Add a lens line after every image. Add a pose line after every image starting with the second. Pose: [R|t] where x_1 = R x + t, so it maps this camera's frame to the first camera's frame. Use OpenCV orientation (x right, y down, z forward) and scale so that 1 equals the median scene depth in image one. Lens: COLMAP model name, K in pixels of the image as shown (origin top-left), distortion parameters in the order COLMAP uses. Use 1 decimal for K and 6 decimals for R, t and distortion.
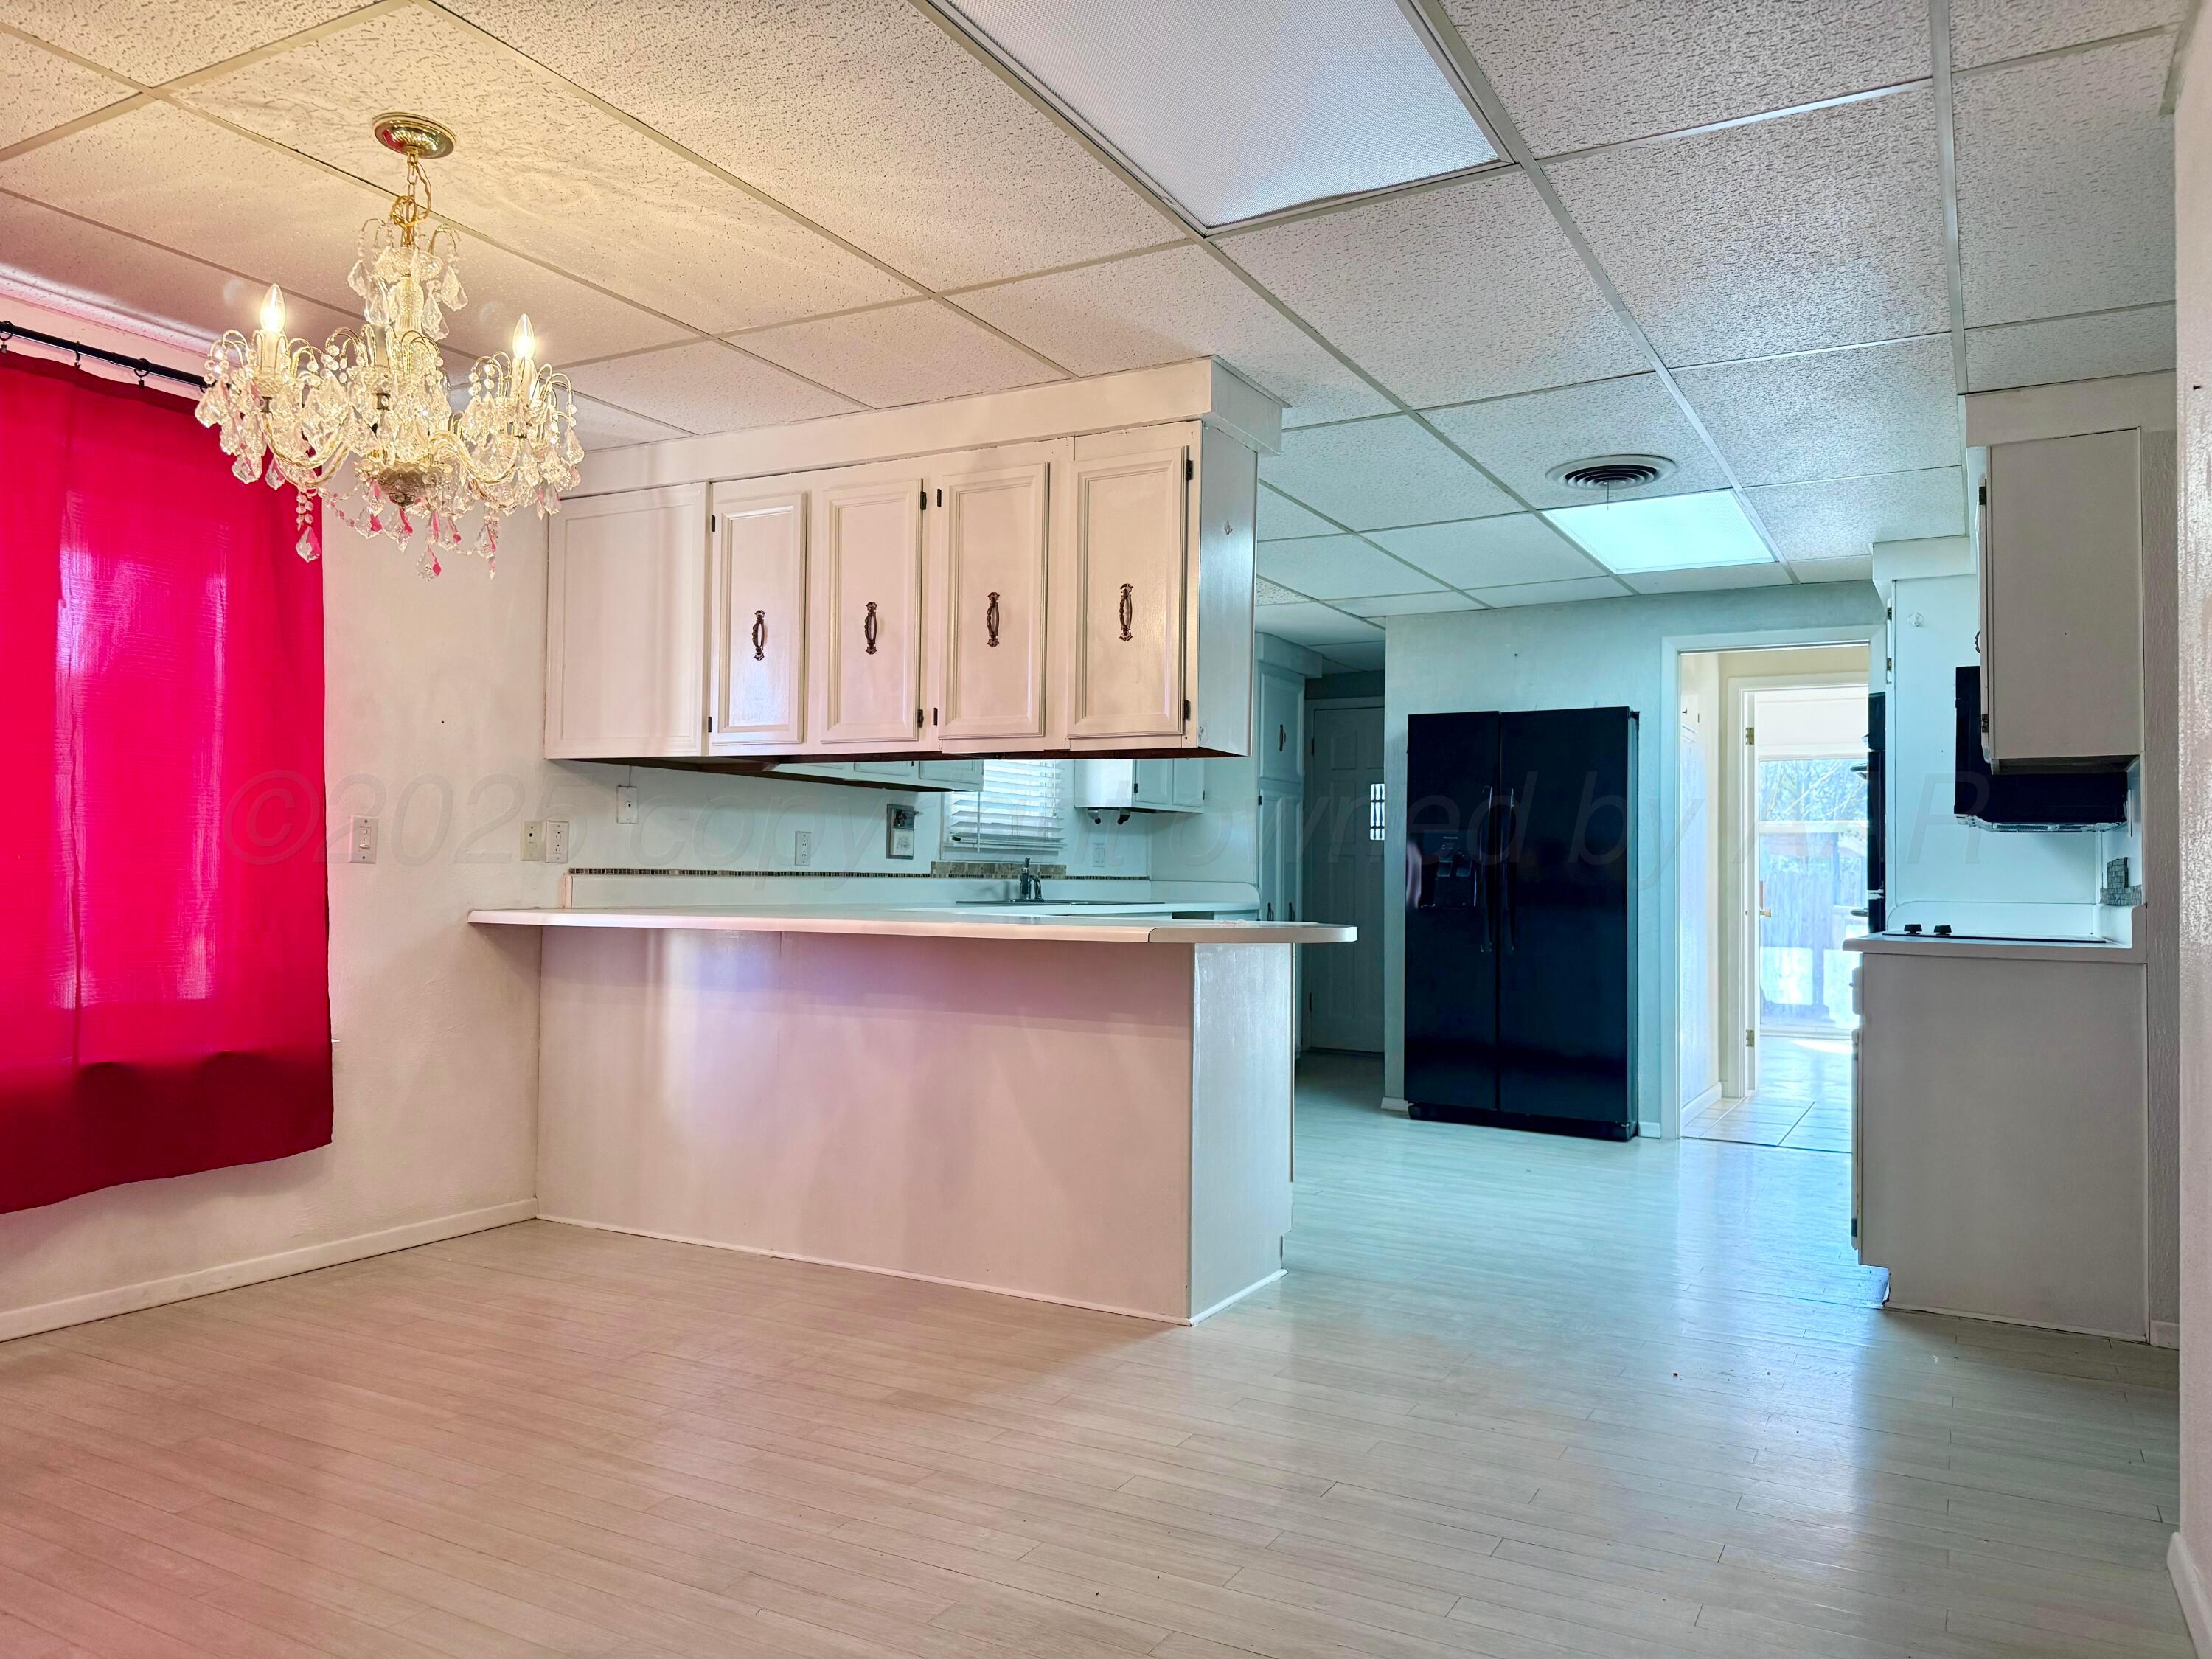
lens RADIAL K [[1575.1, 0, 1082.7], [0, 1575.1, 834.3], [0, 0, 1]] dist [0.031908, -0.021760]
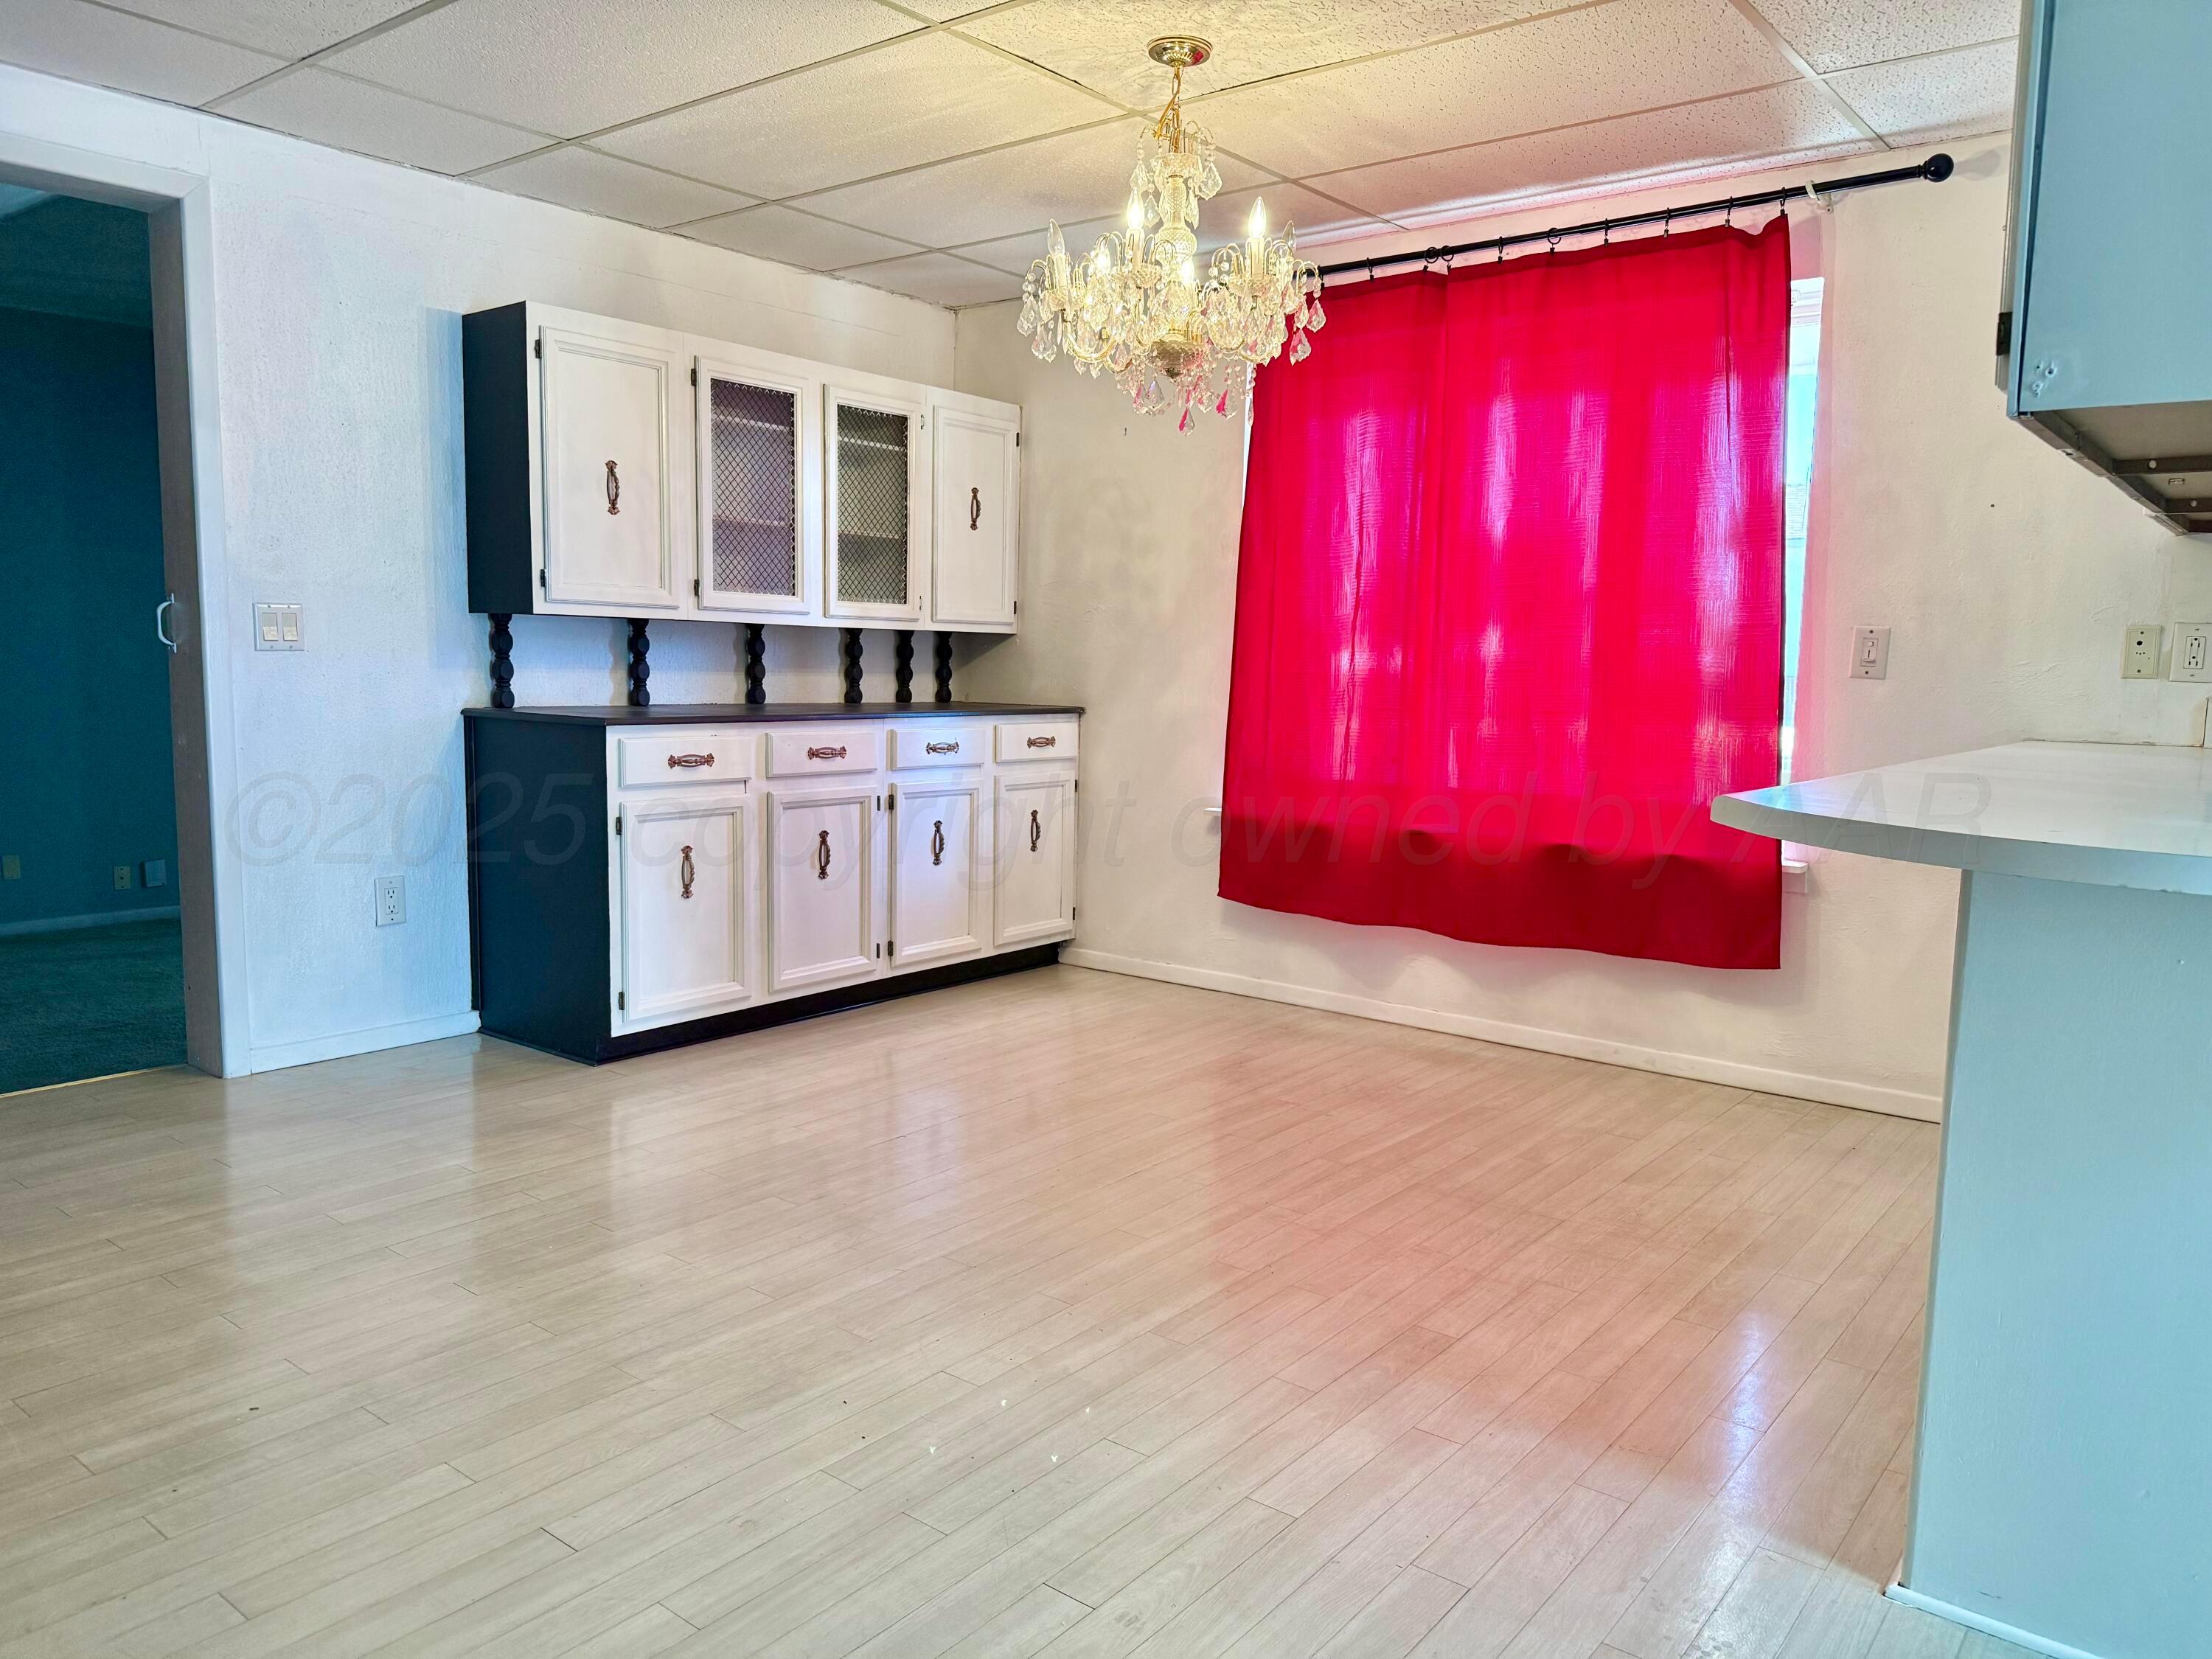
lens RADIAL K [[1575.1, 0, 1125.4], [0, 1575.1, 814.4], [0, 0, 1]] dist [0.031908, -0.021760]
pose [[-0.156437, 0.082554, -0.984232, 0.664159], [-0.000883, 0.996489, 0.083722, 0.026965], [0.987688, 0.013967, -0.155815, 0.959003]]
